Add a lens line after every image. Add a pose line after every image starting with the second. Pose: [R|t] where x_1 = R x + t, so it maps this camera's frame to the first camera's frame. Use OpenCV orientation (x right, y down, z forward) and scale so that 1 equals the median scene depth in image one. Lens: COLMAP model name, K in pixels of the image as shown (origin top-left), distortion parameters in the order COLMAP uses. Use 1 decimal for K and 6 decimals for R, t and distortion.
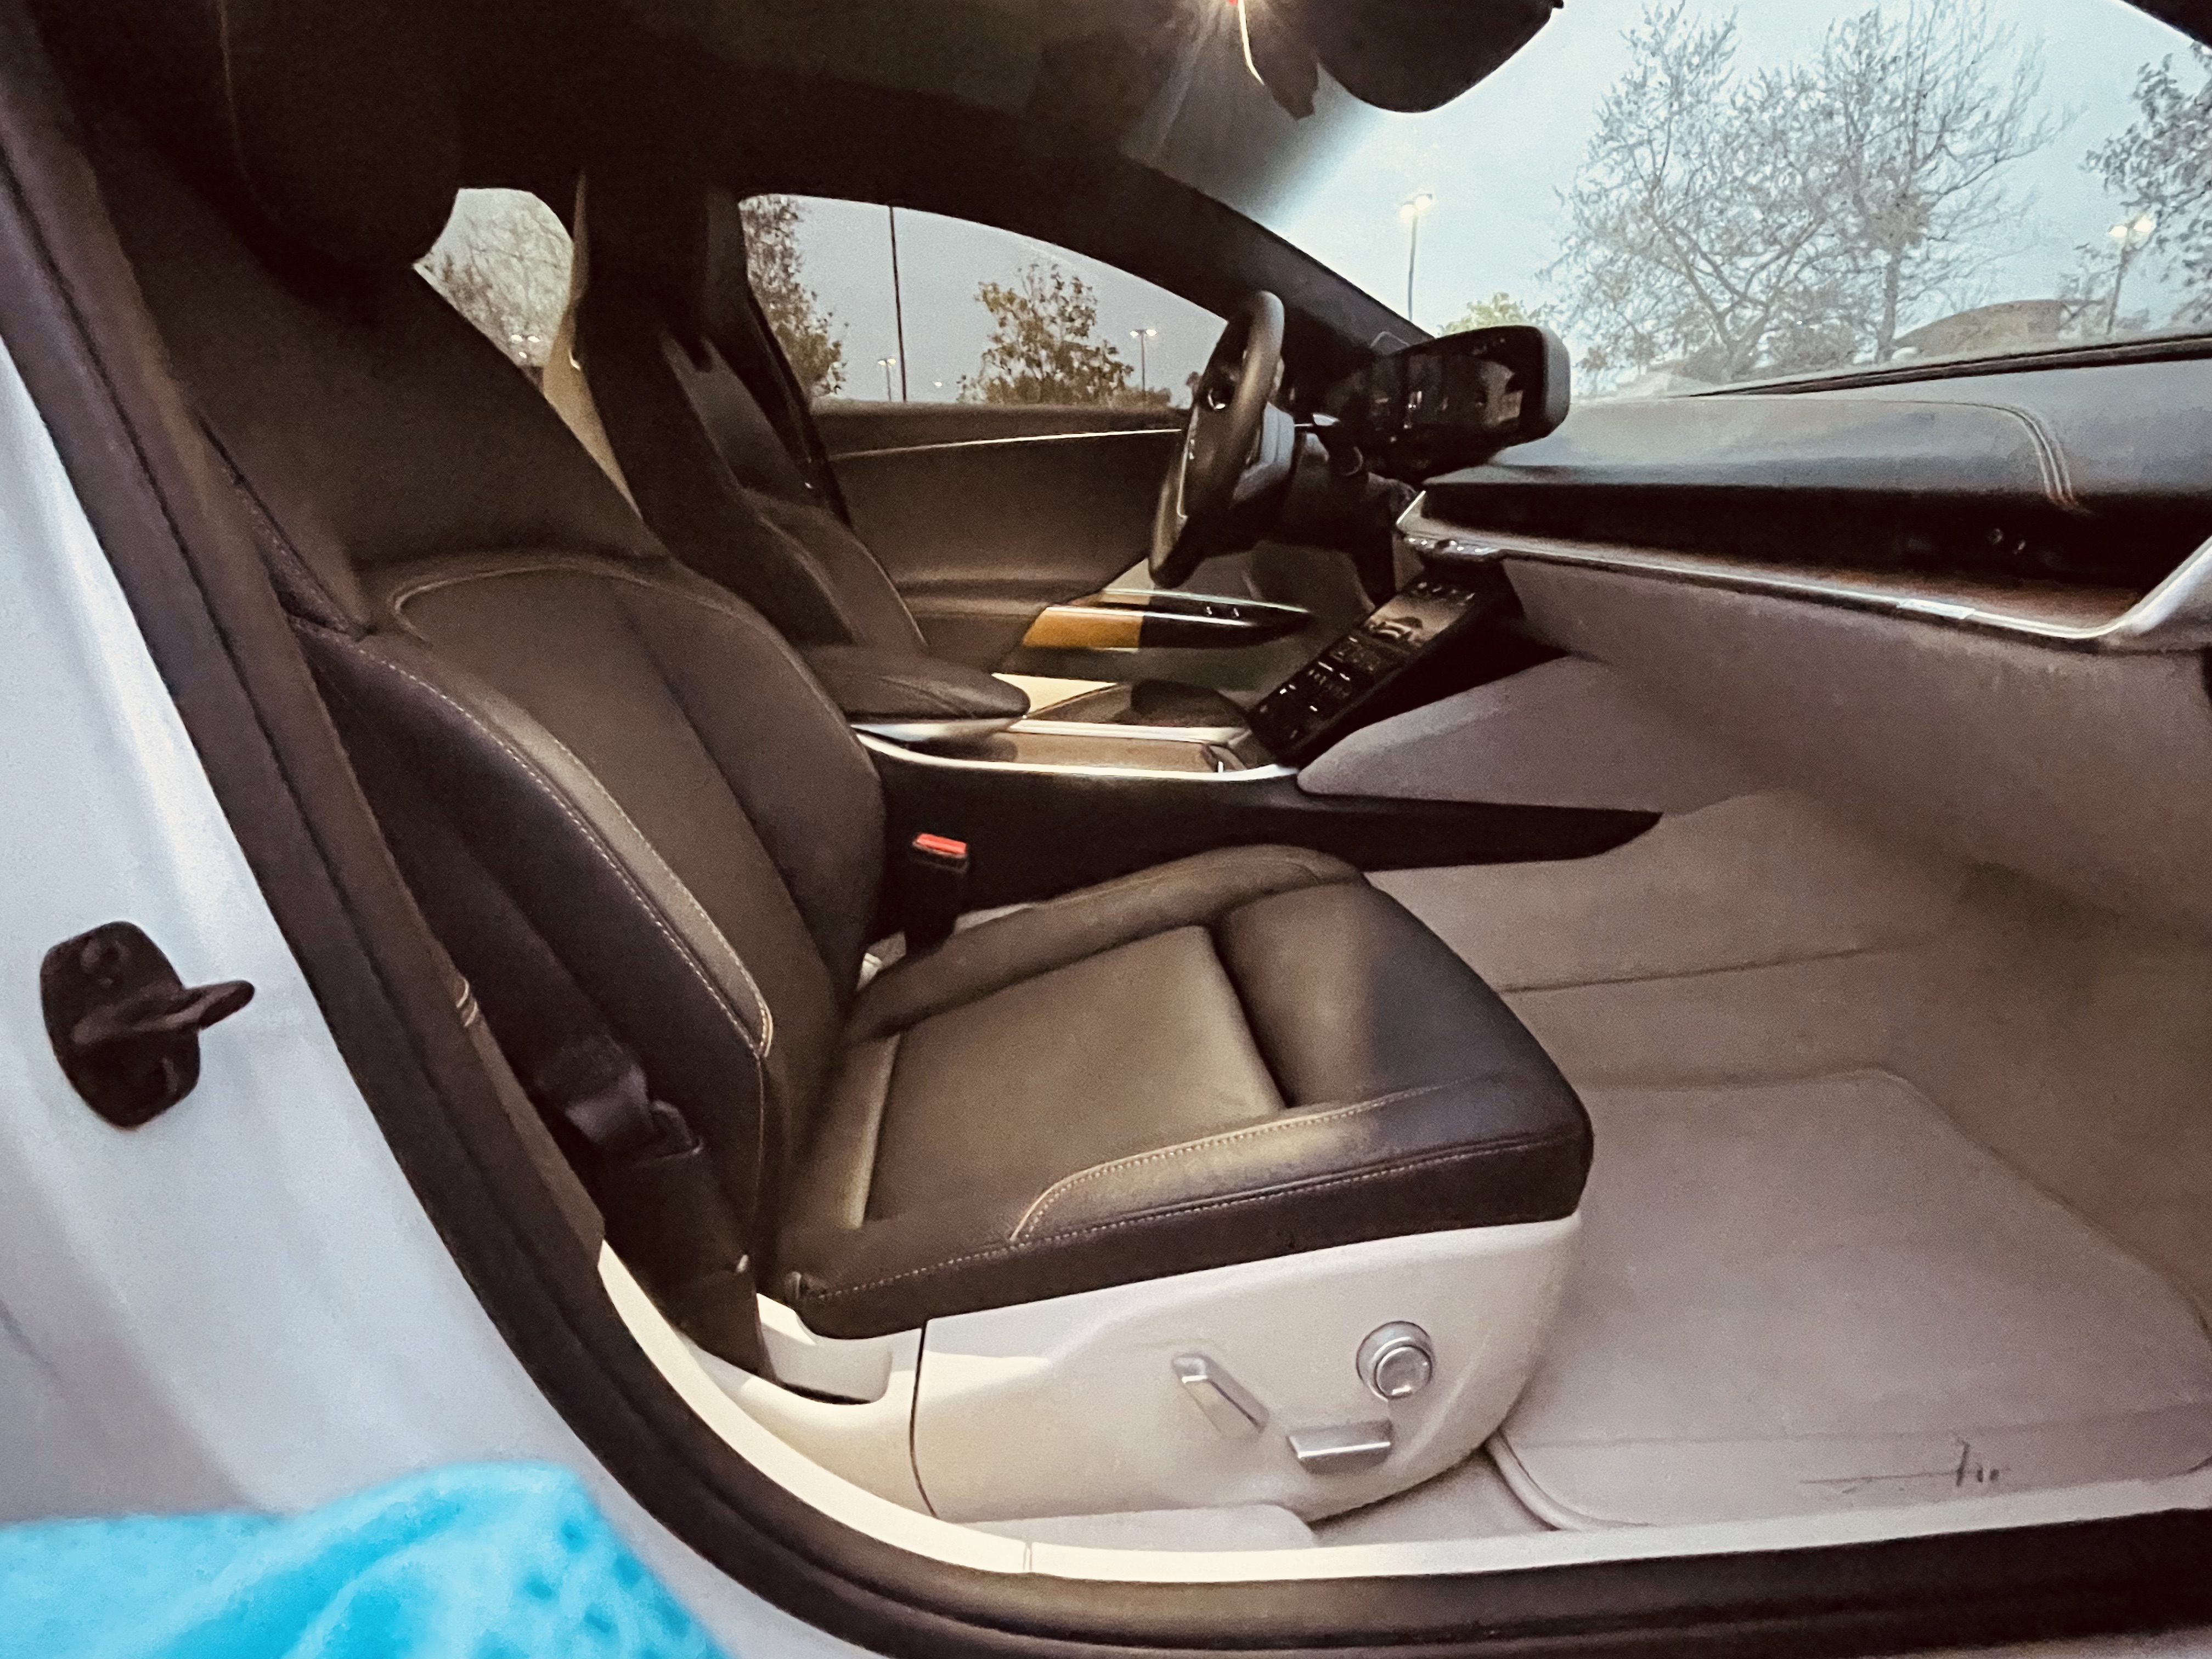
lens RADIAL K [[1150.4, 0, 1098.4], [0, 1150.4, 828.8], [0, 0, 1]] dist [0.005542, -0.000185]
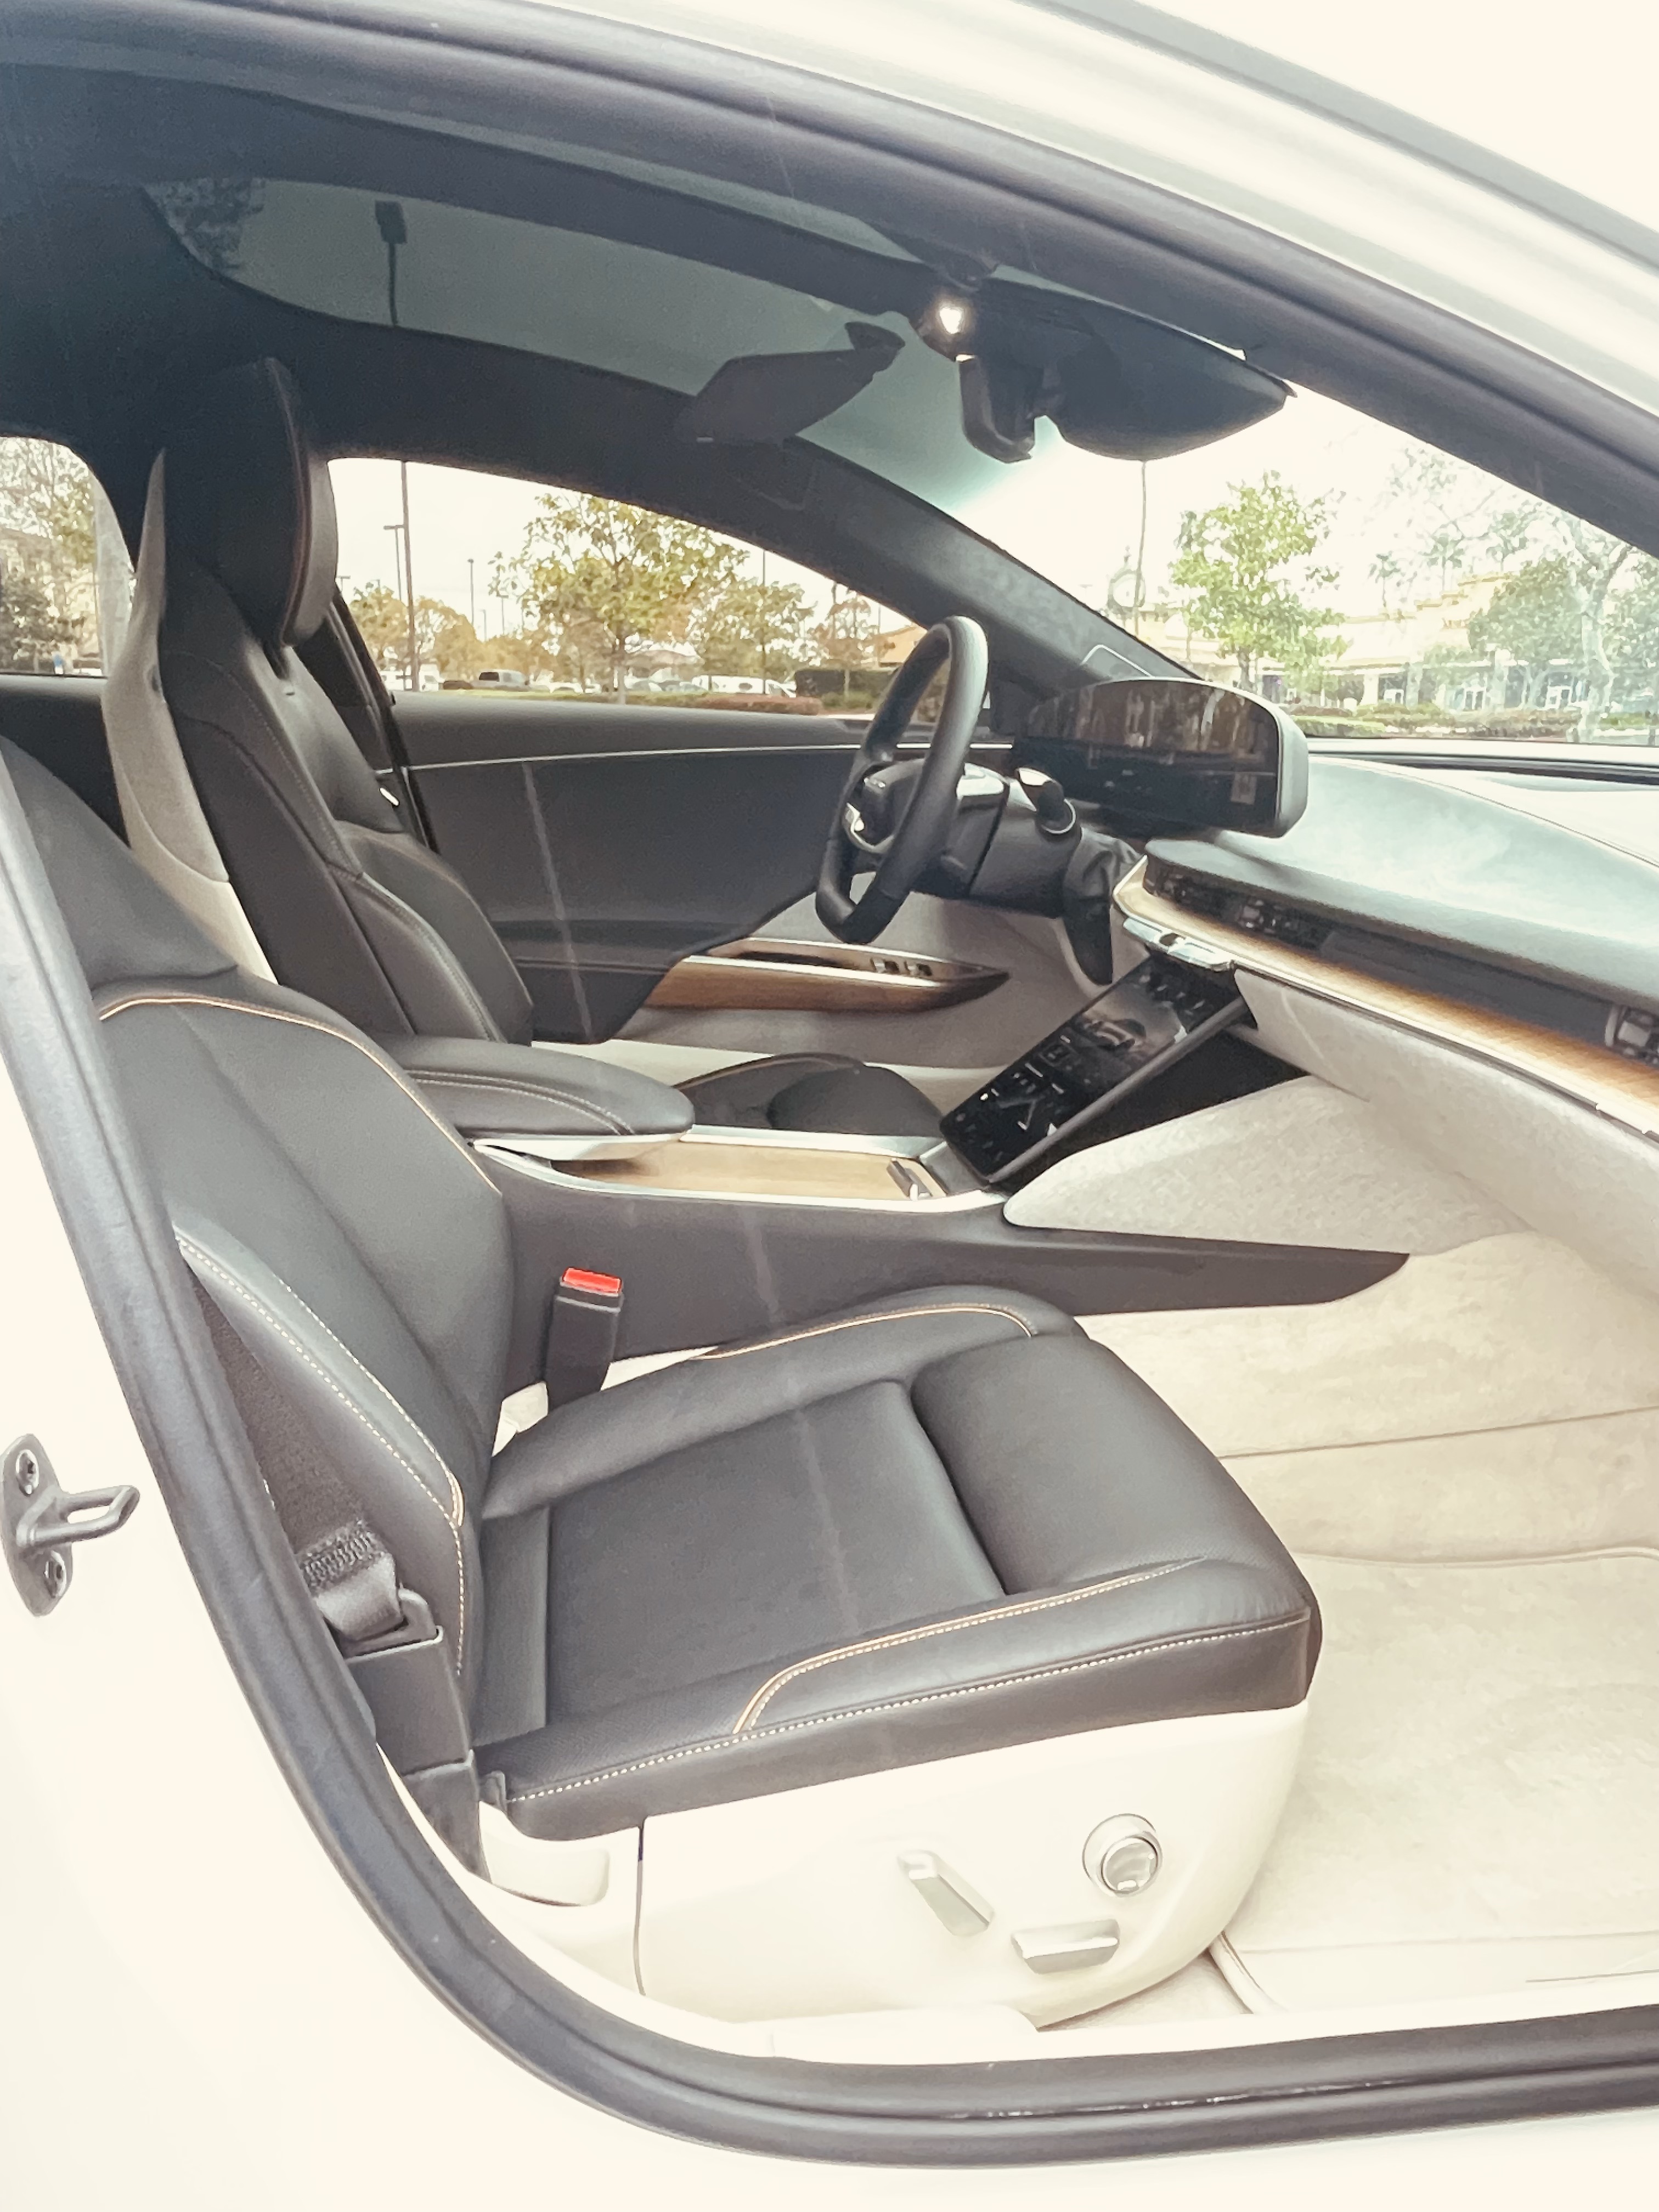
lens RADIAL K [[1664.6, 0, 834.7], [0, 1664.6, 1096.4], [0, 0, 1]] dist [-0.000003, 0.000568]
pose [[0.994619, 0.025467, 0.100423, -0.080207], [-0.019998, 0.998281, -0.055095, -0.055445], [-0.101654, 0.052790, 0.993418, -0.232421]]
